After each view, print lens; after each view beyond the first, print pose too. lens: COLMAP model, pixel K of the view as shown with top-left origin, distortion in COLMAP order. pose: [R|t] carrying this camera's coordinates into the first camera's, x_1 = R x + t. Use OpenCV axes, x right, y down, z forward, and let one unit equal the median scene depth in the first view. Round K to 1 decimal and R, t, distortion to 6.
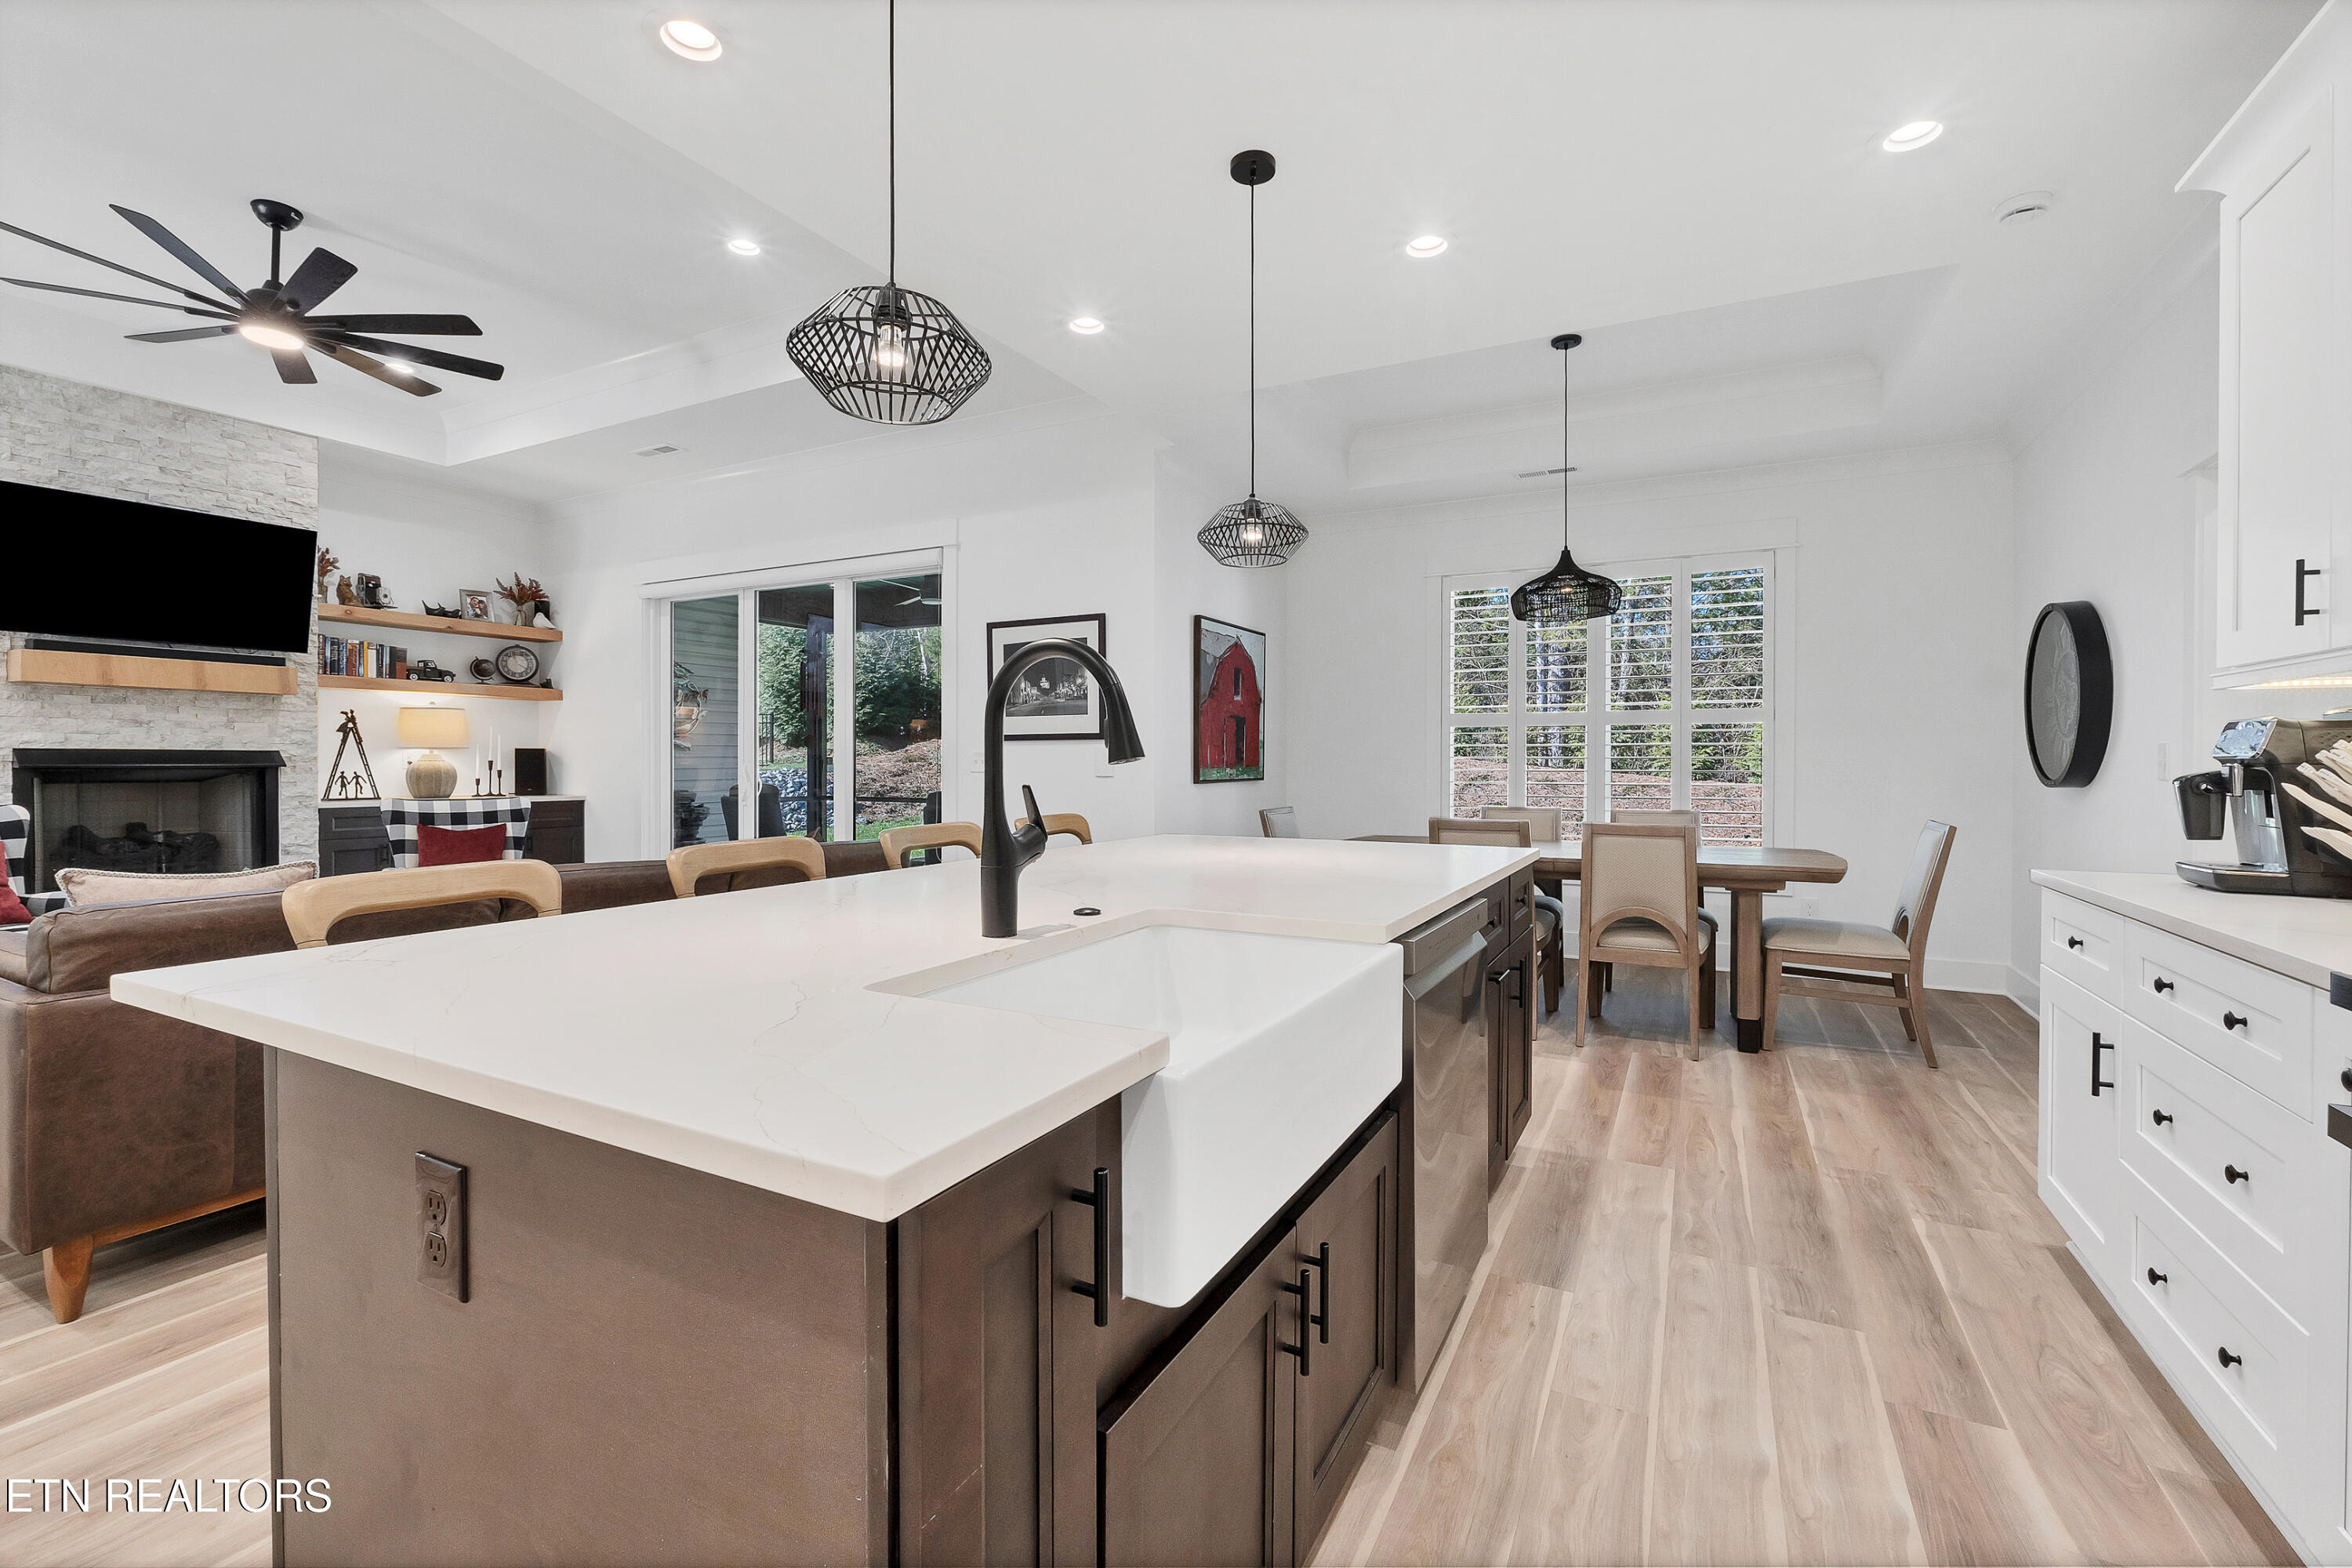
lens RADIAL K [[1045.4, 0, 1150.2], [0, 1045.4, 768.0], [0, 0, 1]] dist [-0.003424, -0.000677]
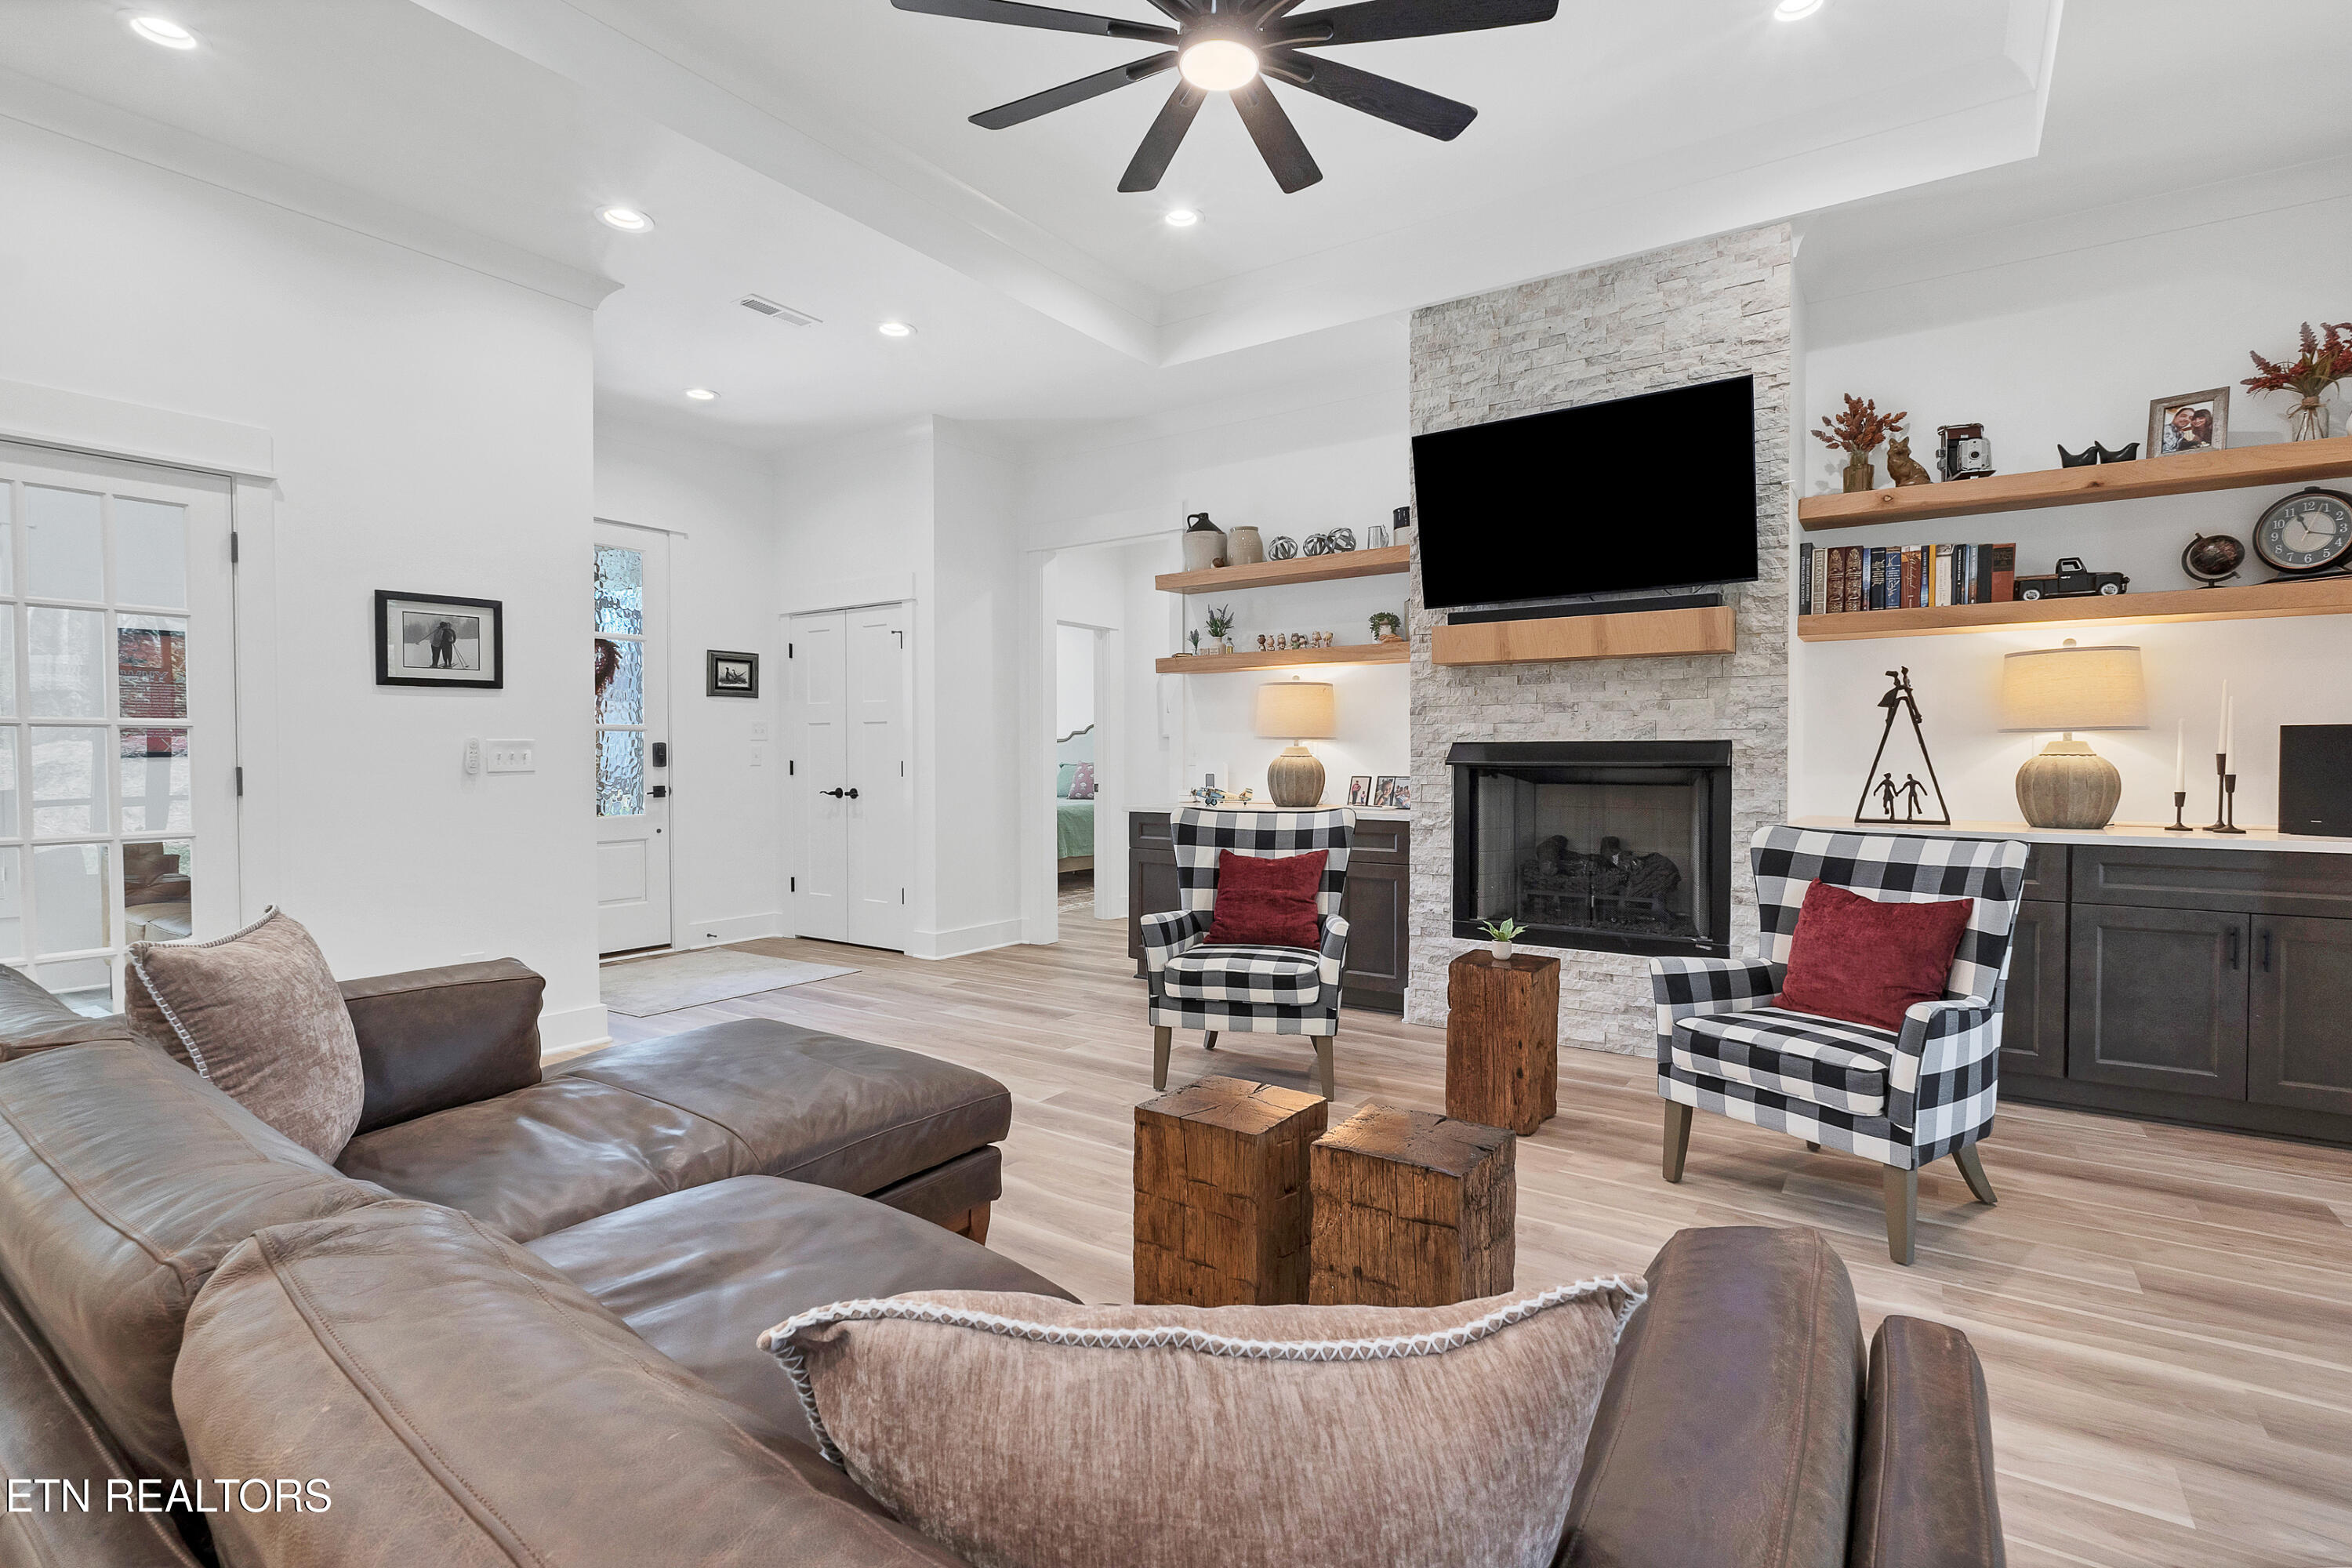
lens RADIAL K [[1096.8, 0, 1181.9], [0, 1096.8, 773.7], [0, 0, 1]] dist [-0.002448, -0.000164]
pose [[-0.093077, 0.014691, -0.995551, -0.134759], [-0.003666, 0.999879, 0.015098, -0.005012], [0.995652, 0.005055, -0.093012, 0.725376]]
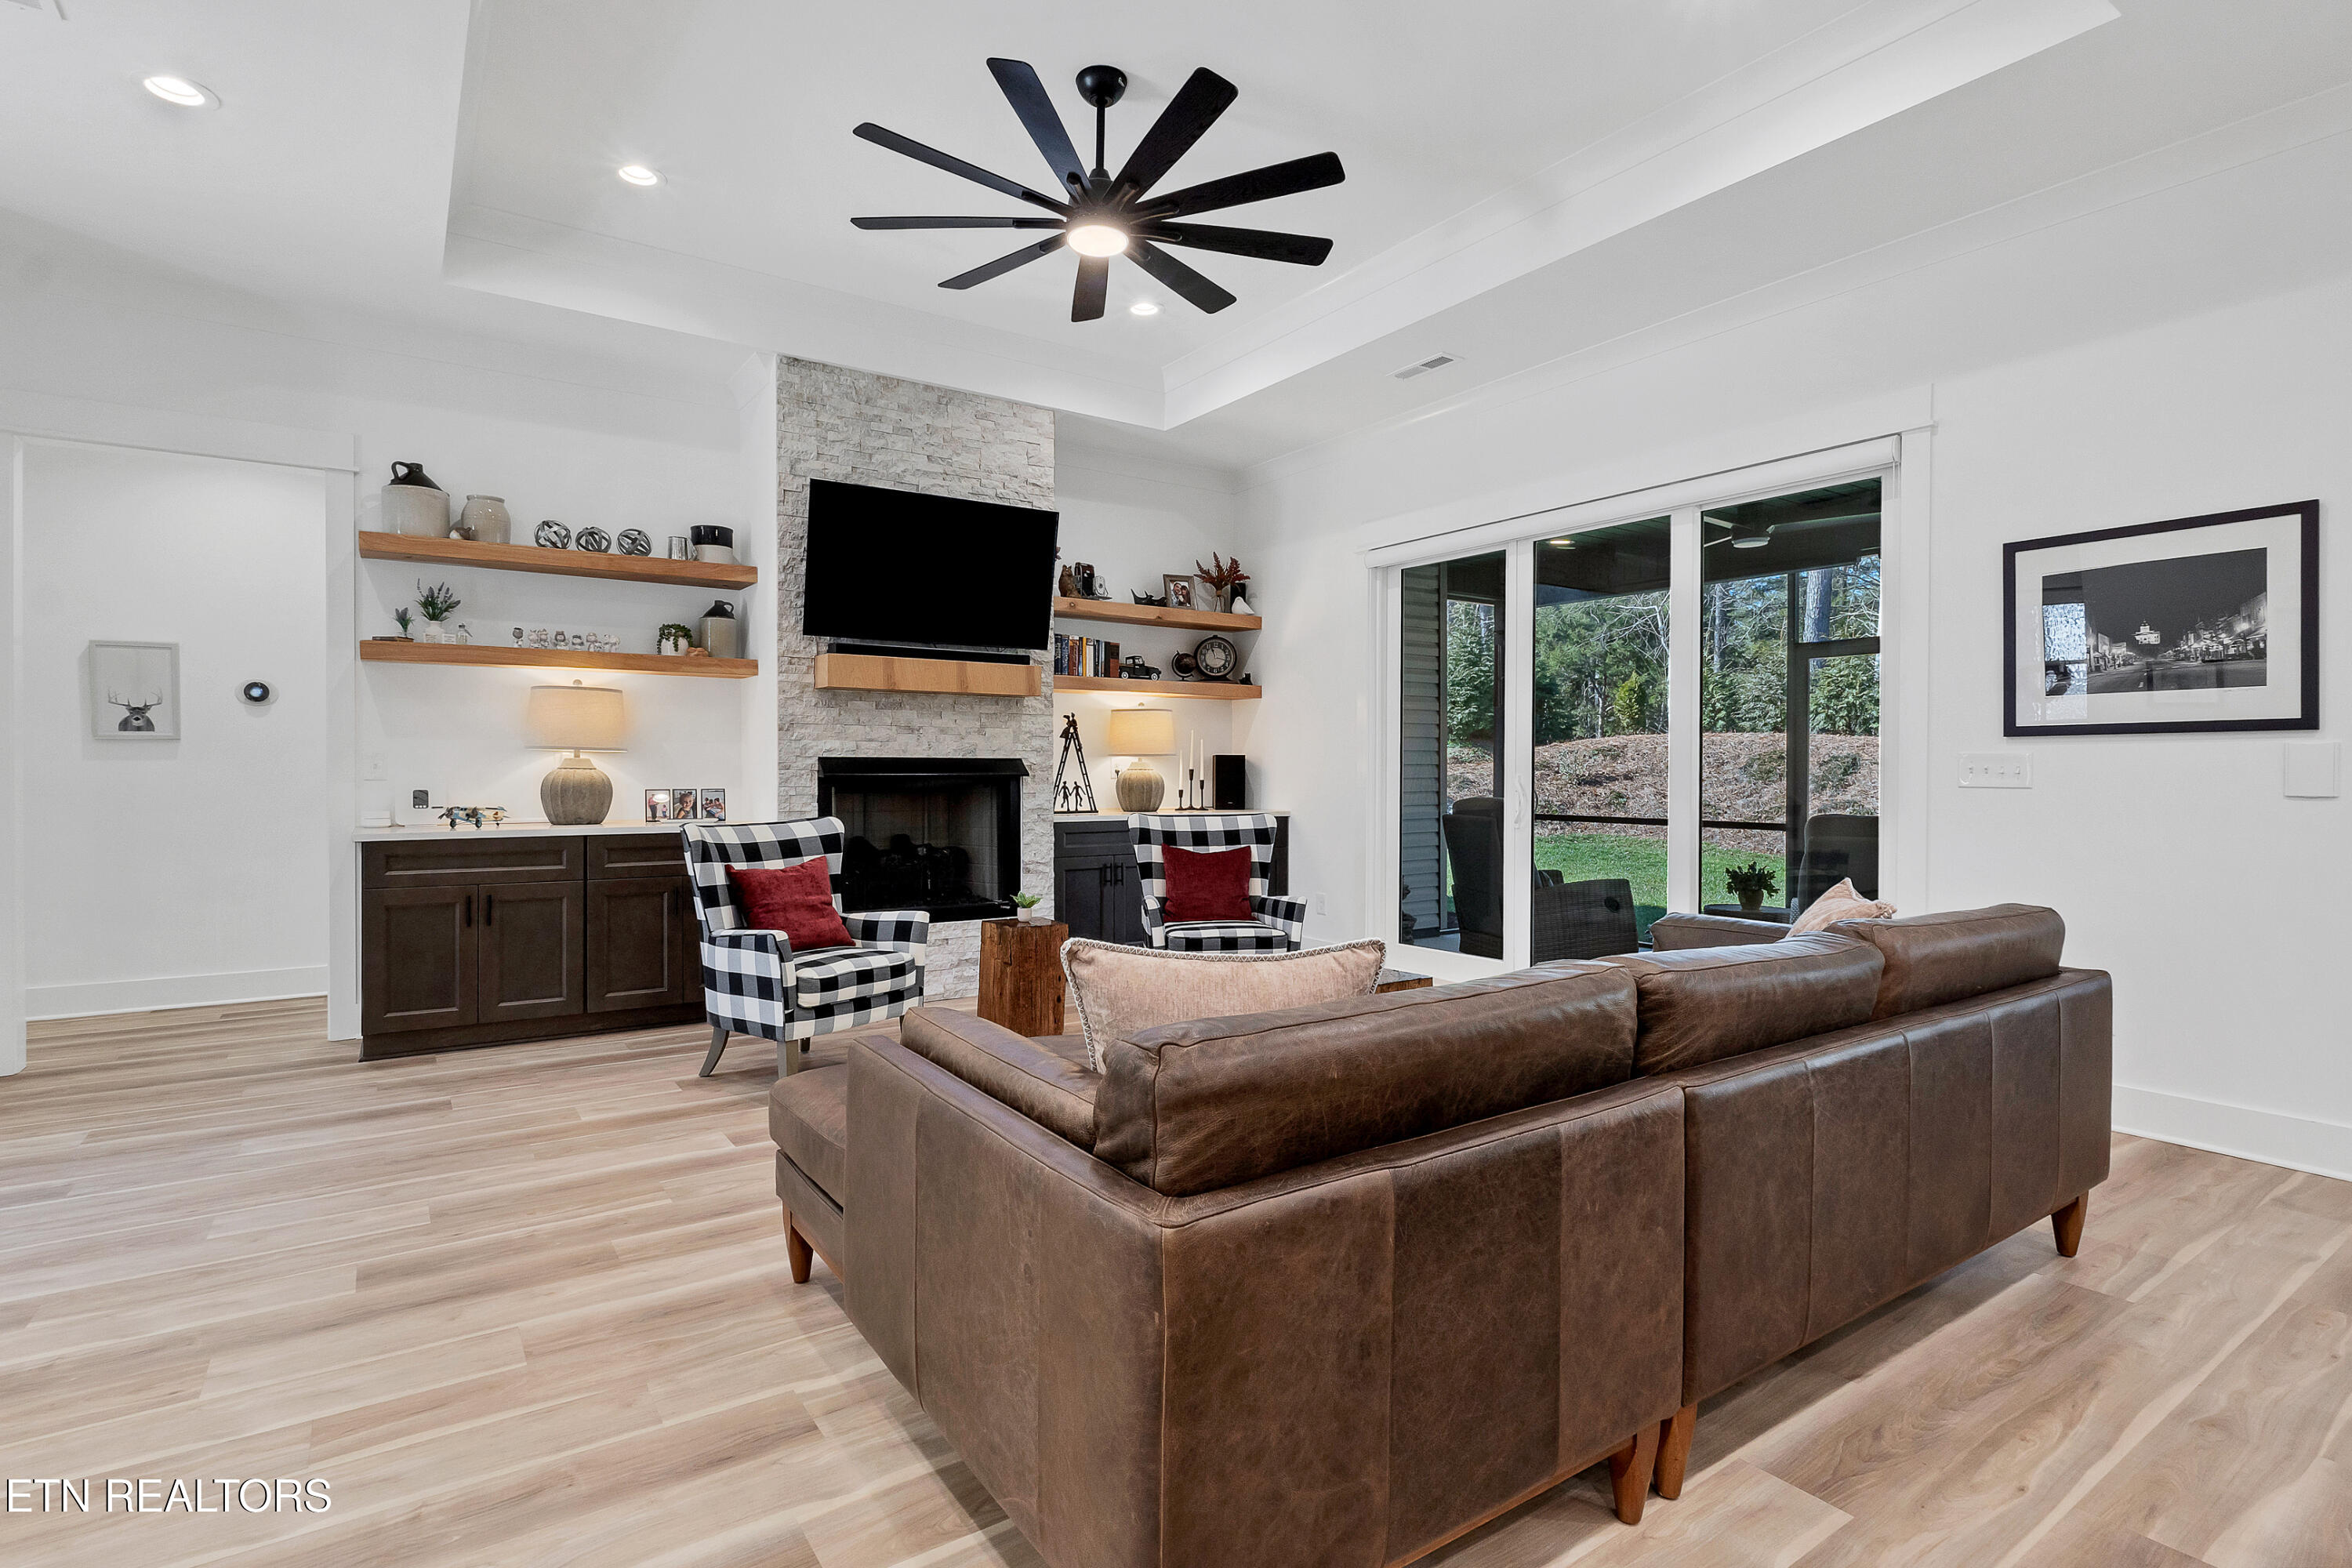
lens RADIAL K [[1141.0, 0, 1133.5], [0, 1141.0, 778.0], [0, 0, 1]] dist [-0.001530, 0.000071]
pose [[0.885017, 0.002594, -0.465552, -0.285280], [-0.002173, 0.999997, 0.001441, -0.001368], [0.465554, -0.000263, 0.885019, 0.165104]]
